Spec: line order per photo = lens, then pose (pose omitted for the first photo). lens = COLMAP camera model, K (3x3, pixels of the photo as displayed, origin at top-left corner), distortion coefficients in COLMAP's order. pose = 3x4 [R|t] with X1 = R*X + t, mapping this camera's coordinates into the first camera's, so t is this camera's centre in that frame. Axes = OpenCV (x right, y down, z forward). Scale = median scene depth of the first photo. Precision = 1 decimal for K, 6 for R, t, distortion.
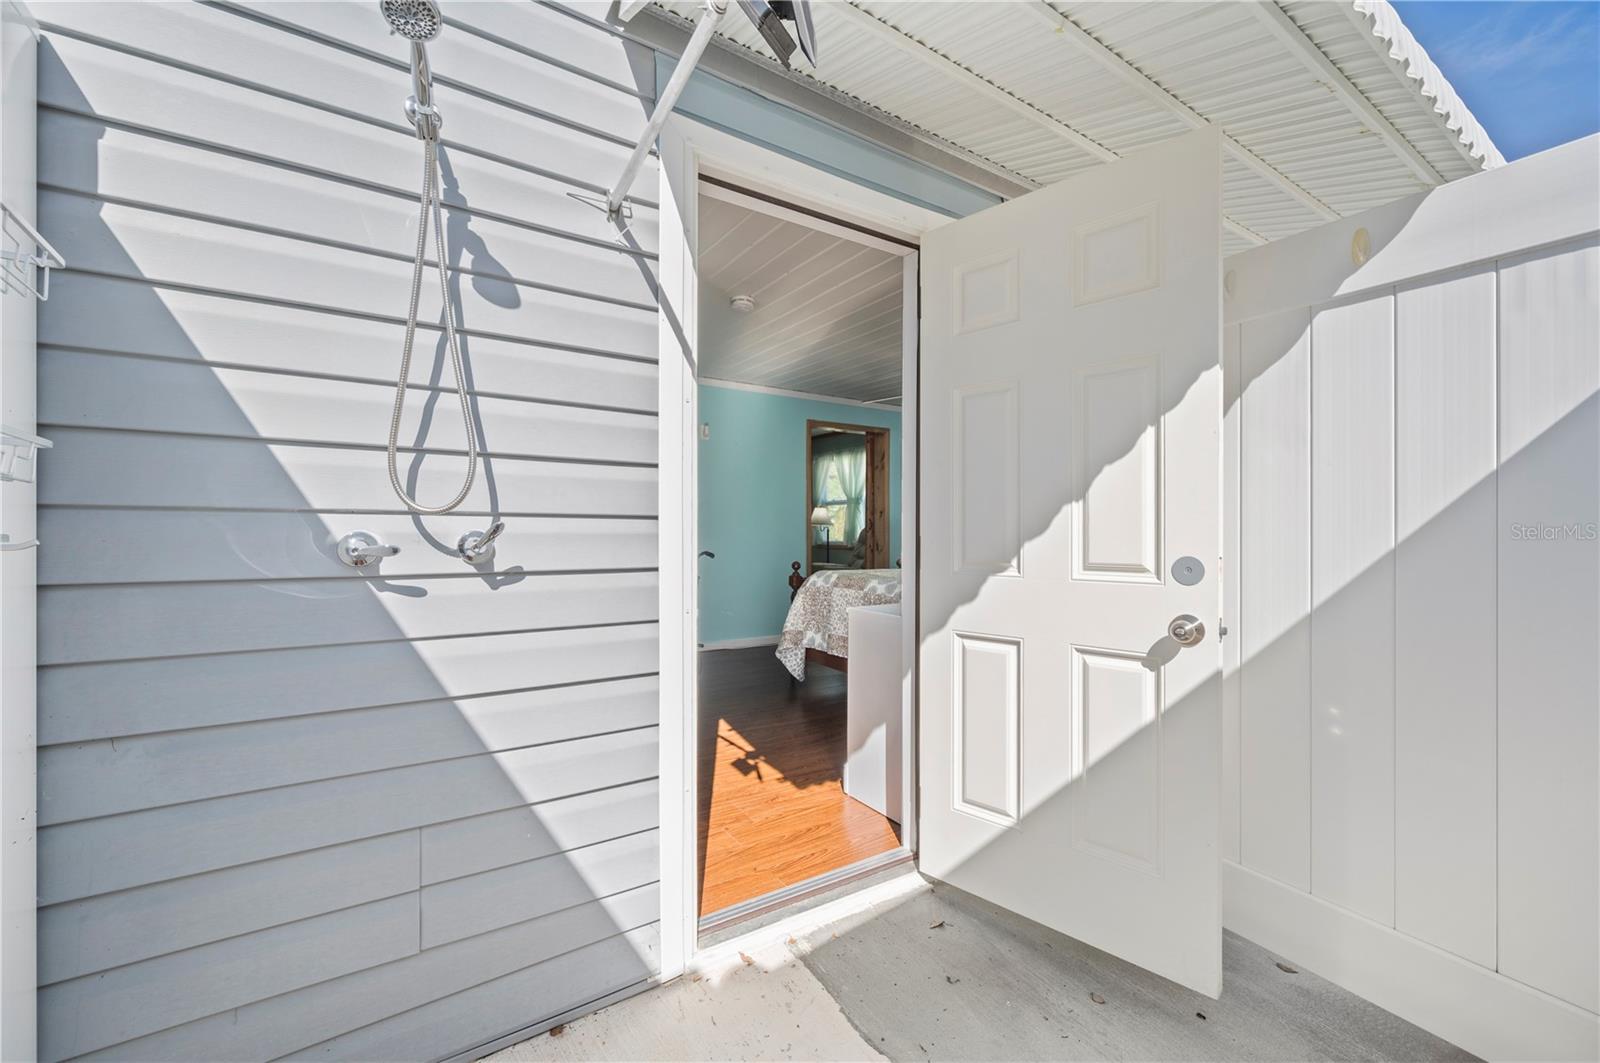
lens RADIAL K [[645.0, 0, 800.0], [0, 645.0, 531.5], [0, 0, 1]] dist [-0.000140, 0.000260]
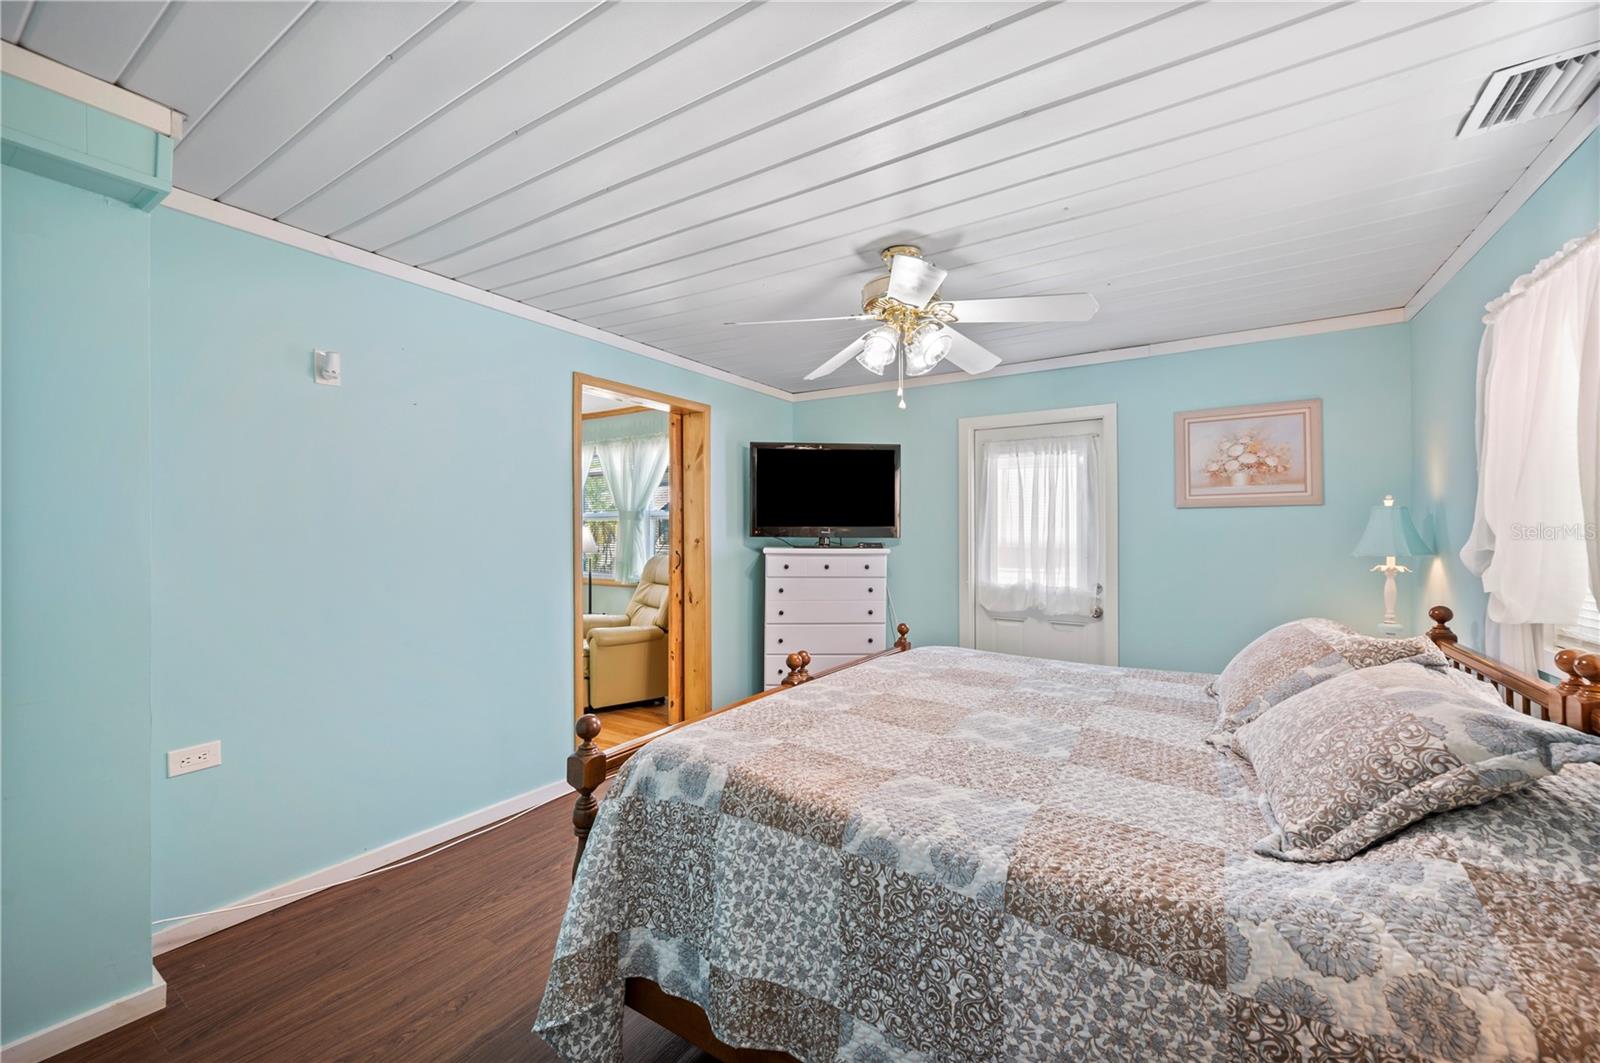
lens RADIAL K [[648.8, 0, 793.8], [0, 648.8, 509.3], [0, 0, 1]] dist [-0.000508, 0.000120]
pose [[0.921389, 0.005073, 0.388607, -0.045802], [0.008548, 0.999408, -0.033313, -0.061372], [-0.388546, 0.034016, 0.920801, 0.638117]]
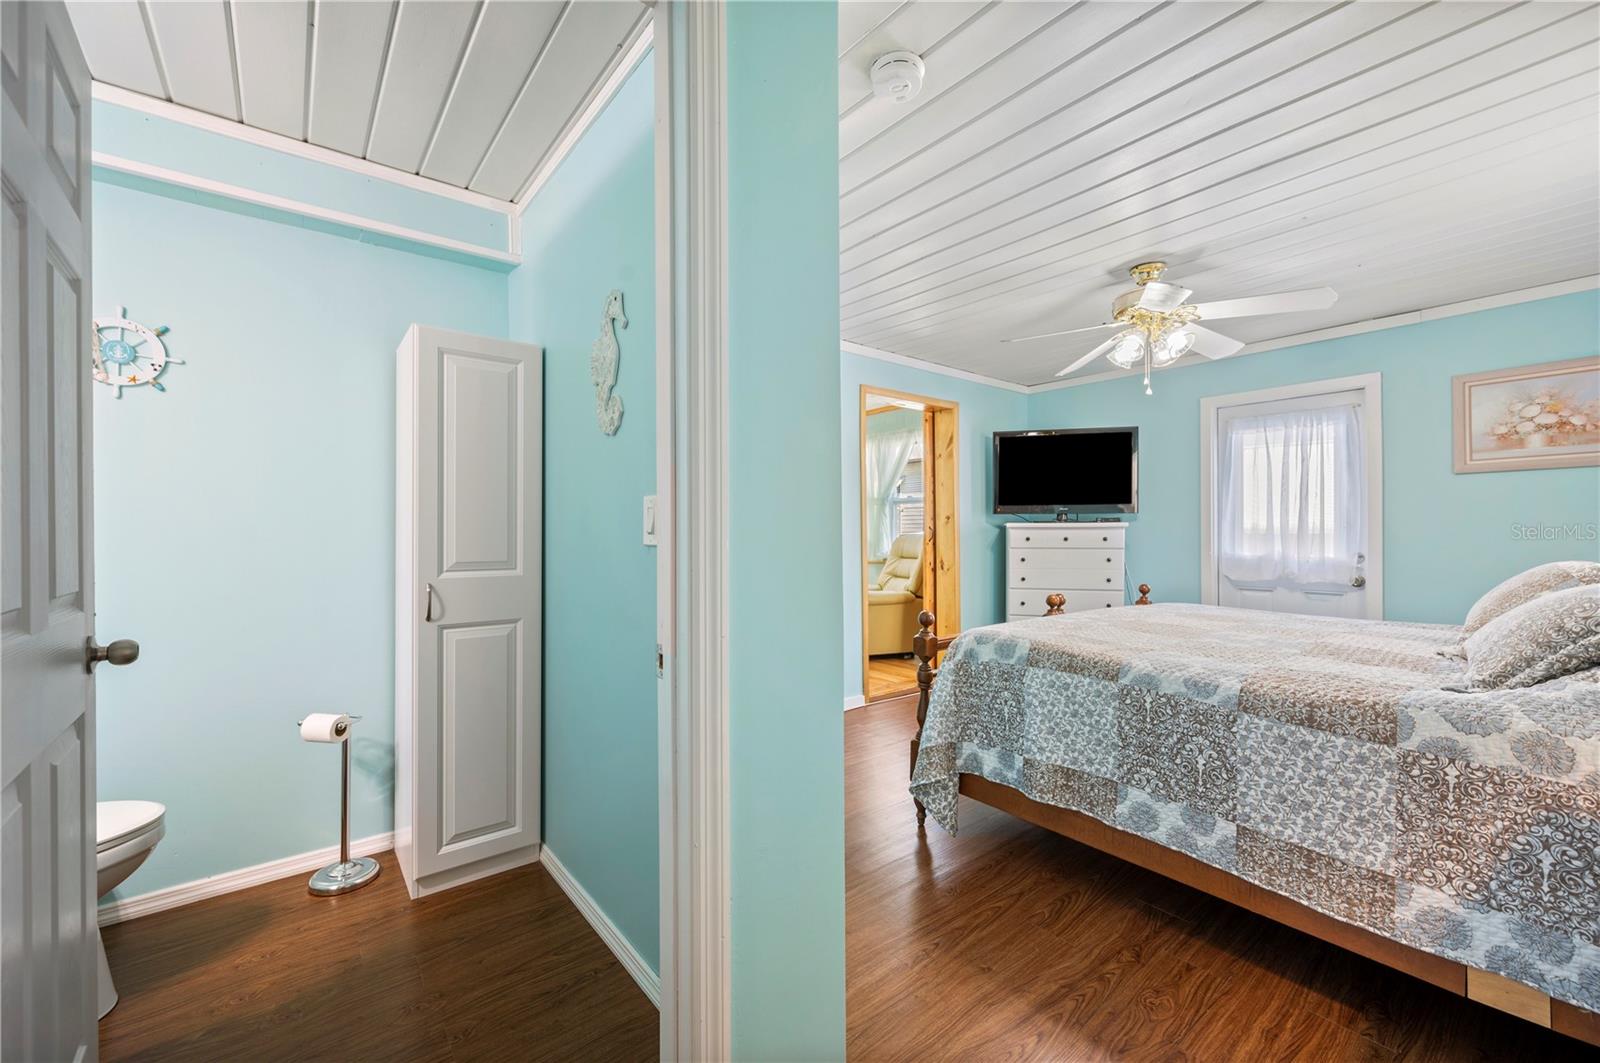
lens RADIAL K [[641.6, 0, 789.4], [0, 641.6, 527.1], [0, 0, 1]] dist [-0.000267, 0.000143]
pose [[0.996560, -0.017473, 0.081015, -0.179148], [0.017939, 0.999826, -0.005024, -0.029374], [-0.080913, 0.006460, 0.996700, 0.468621]]
